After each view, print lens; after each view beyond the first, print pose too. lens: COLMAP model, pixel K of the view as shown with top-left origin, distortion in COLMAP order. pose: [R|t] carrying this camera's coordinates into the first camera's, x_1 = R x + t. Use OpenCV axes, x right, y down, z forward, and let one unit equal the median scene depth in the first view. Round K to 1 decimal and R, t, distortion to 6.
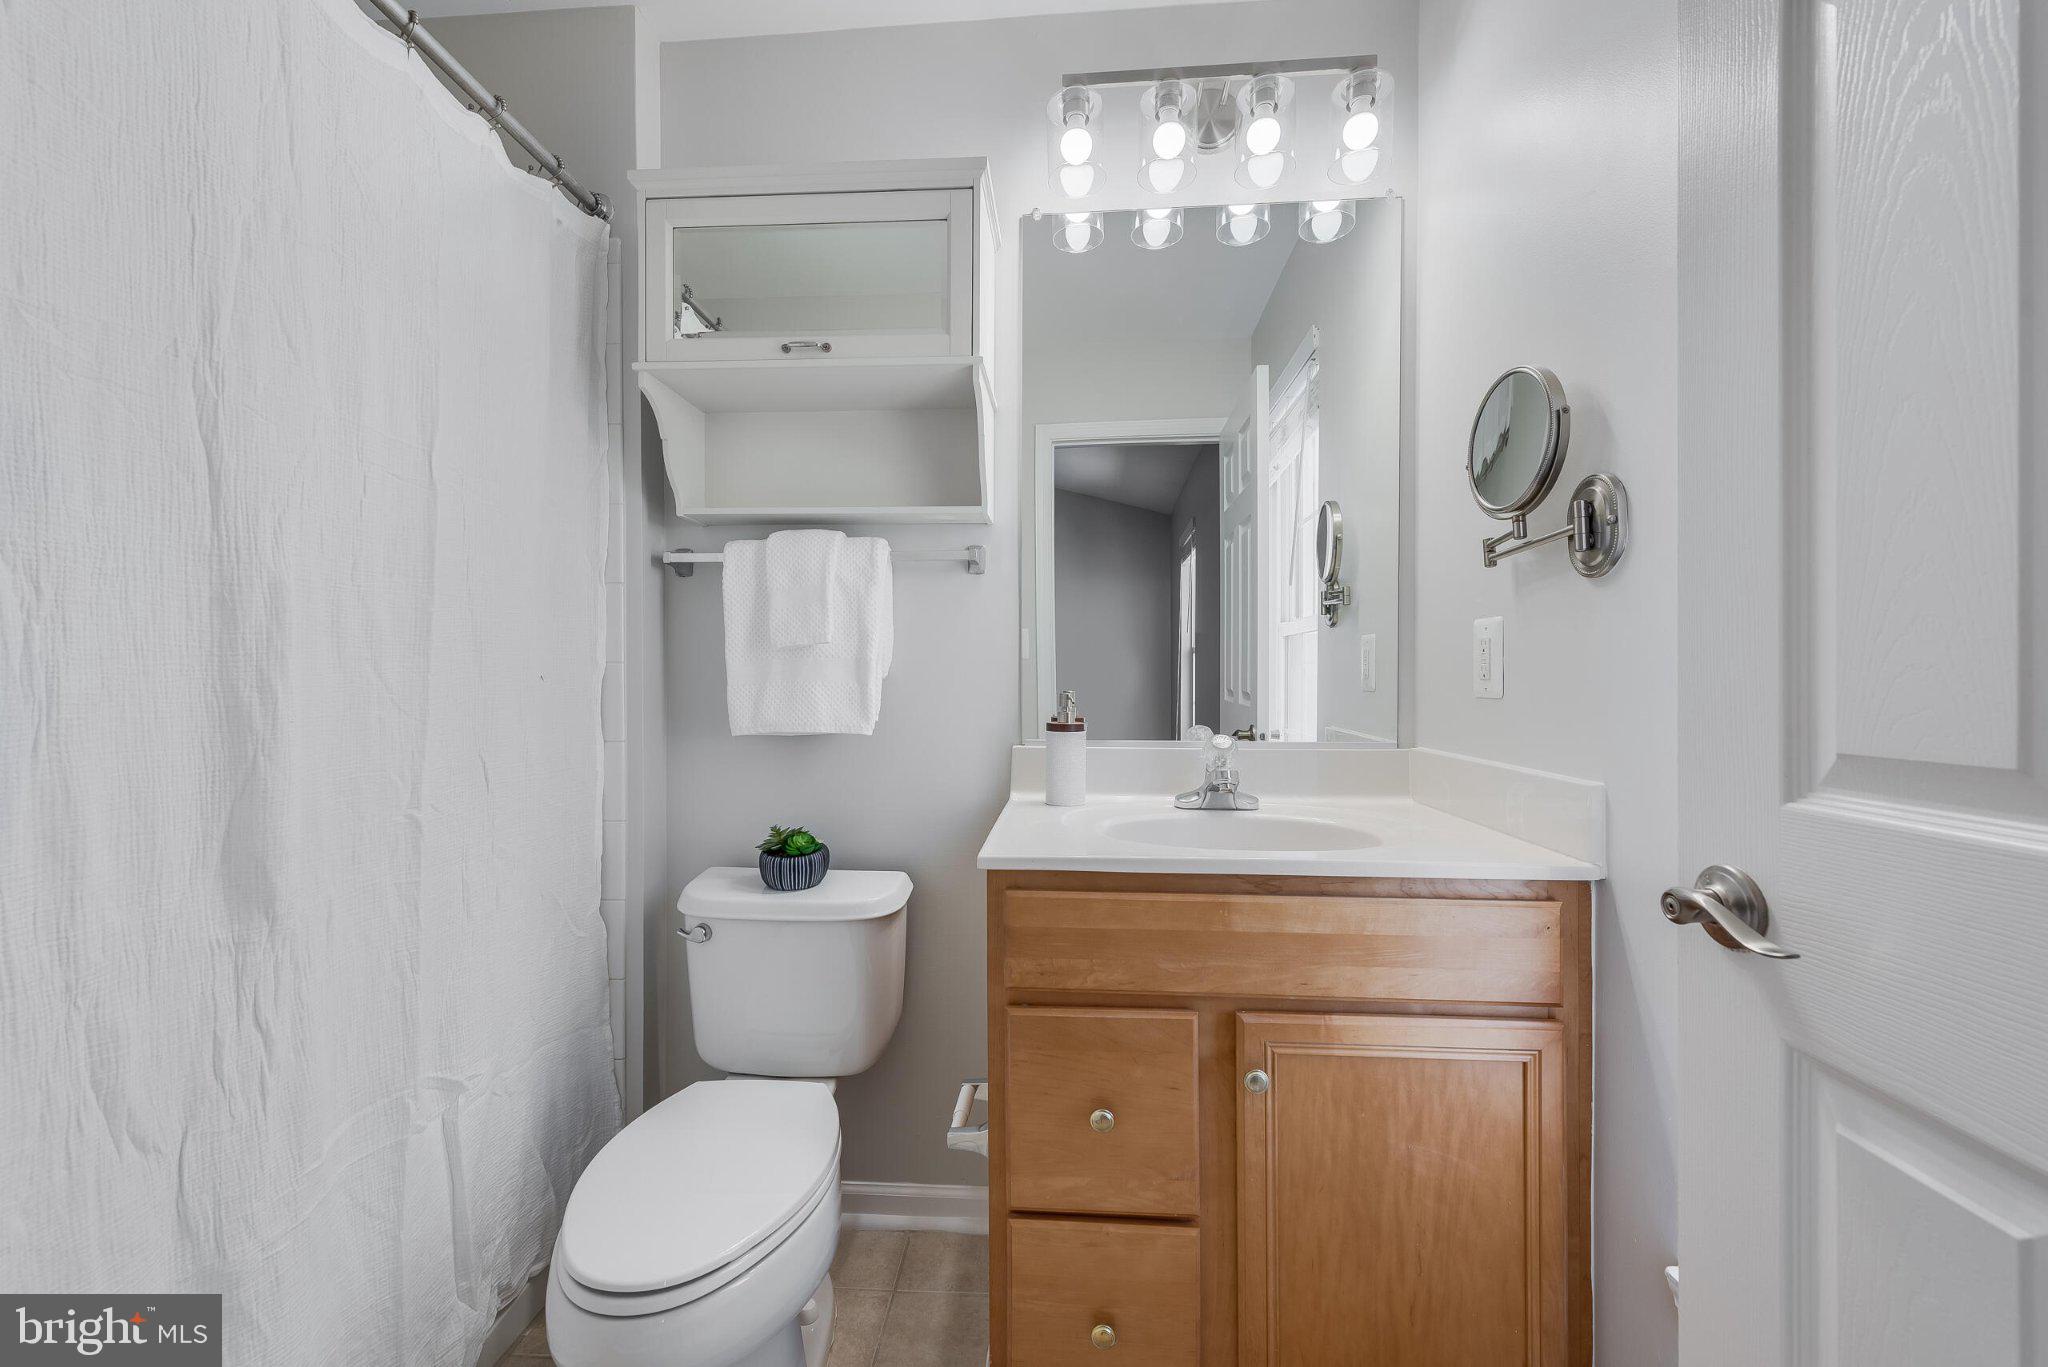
lens RADIAL K [[802.0, 0, 1017.7], [0, 802.0, 678.6], [0, 0, 1]] dist [0.004757, -0.000486]
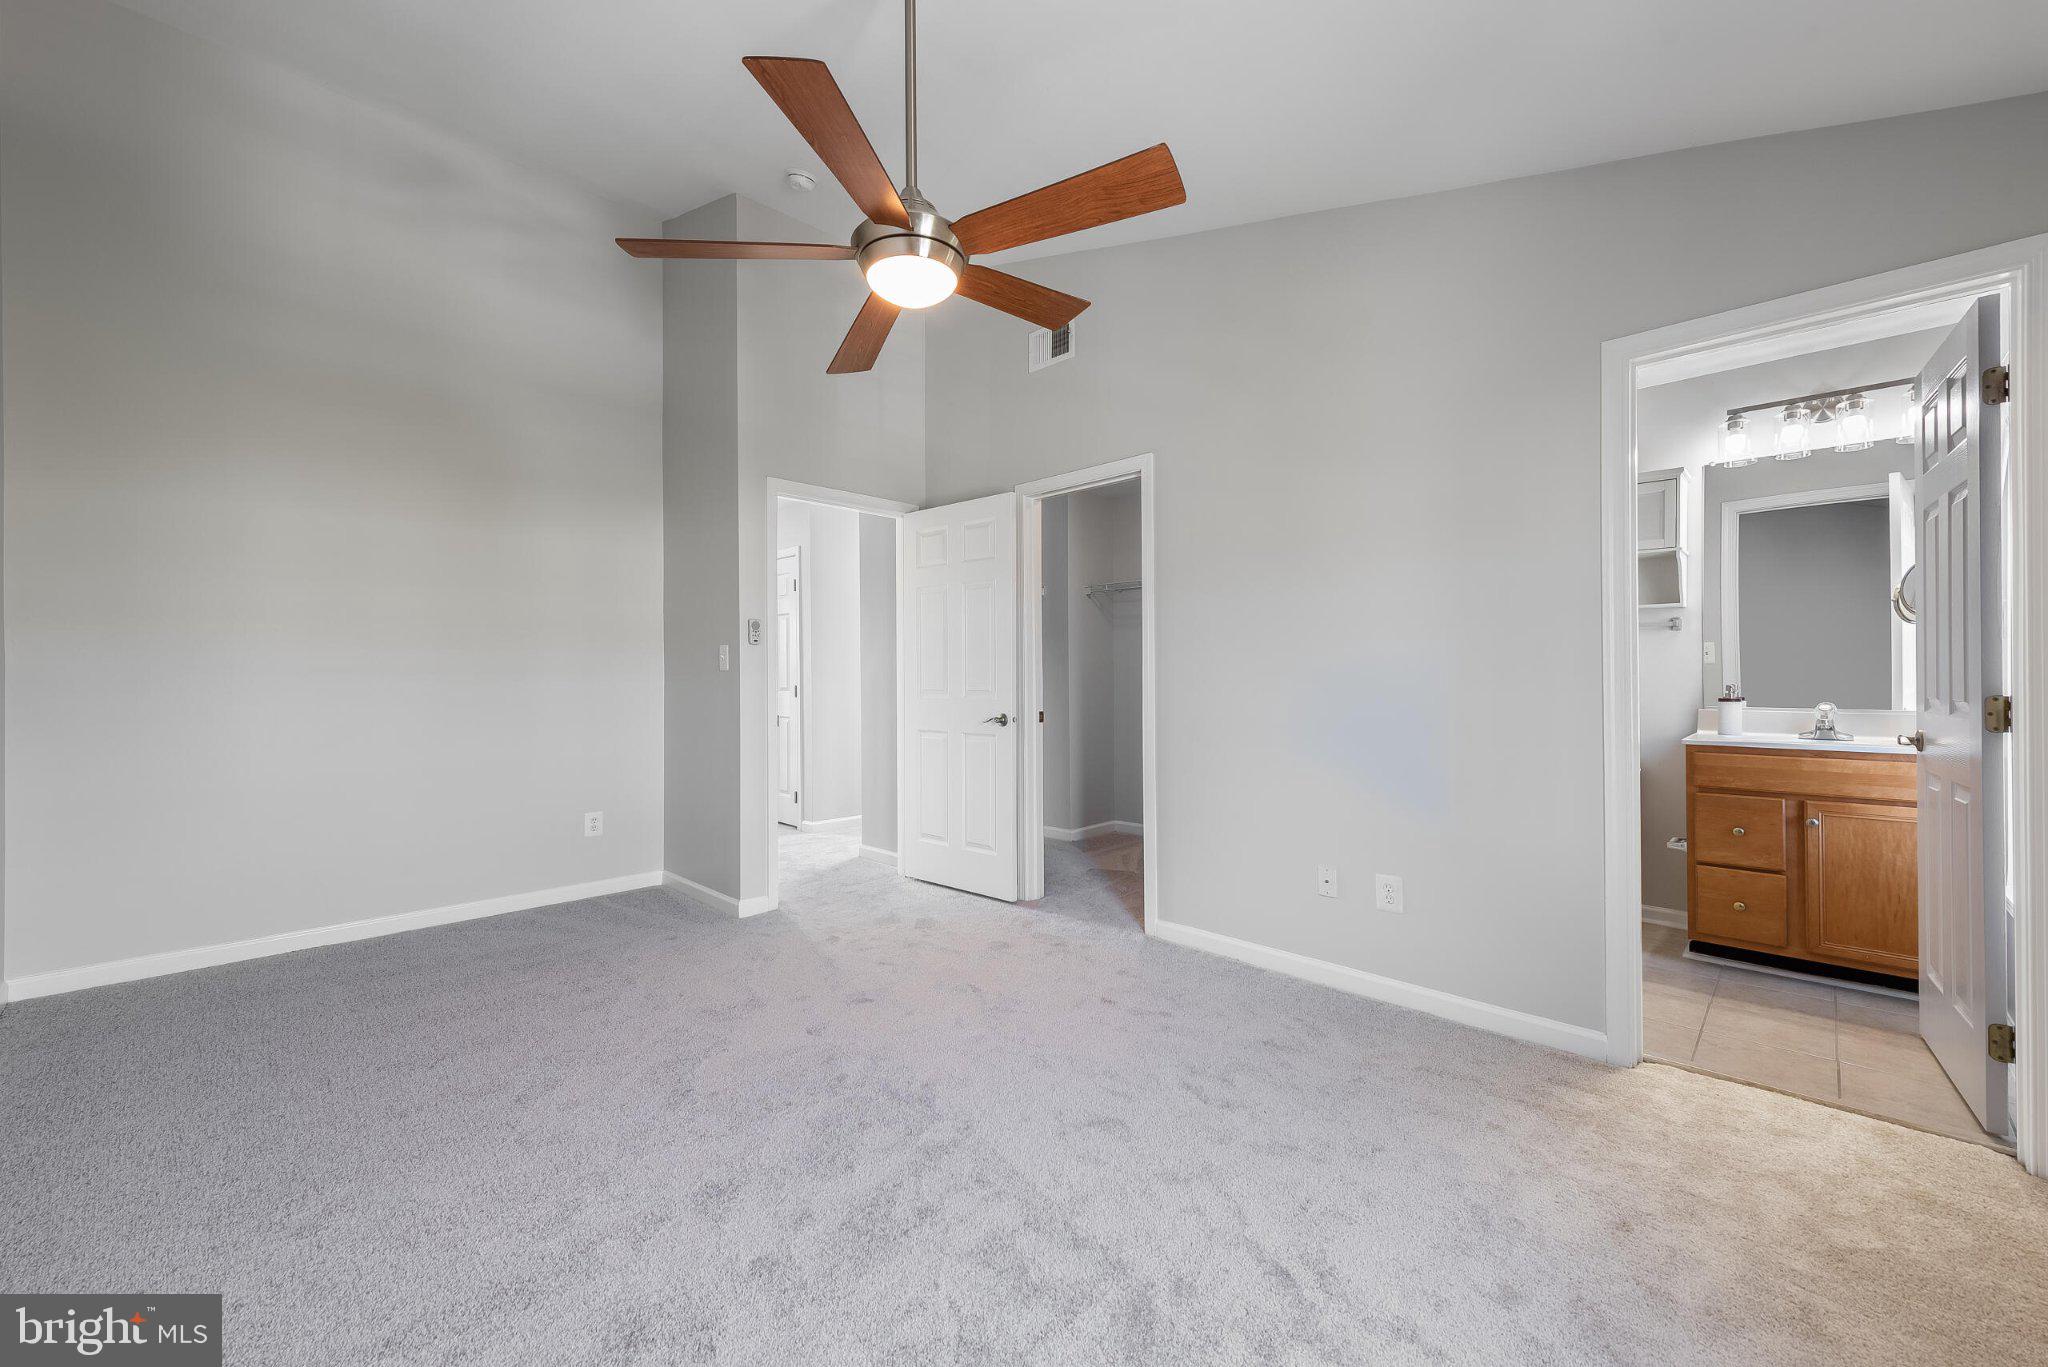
lens RADIAL K [[802.0, 0, 1017.7], [0, 802.0, 678.6], [0, 0, 1]] dist [0.004757, -0.000486]
pose [[0.756692, 0.000328, -0.653771, 0.035614], [0.003356, 0.999985, 0.004386, -0.022143], [0.653762, -0.005513, 0.756680, -2.829129]]
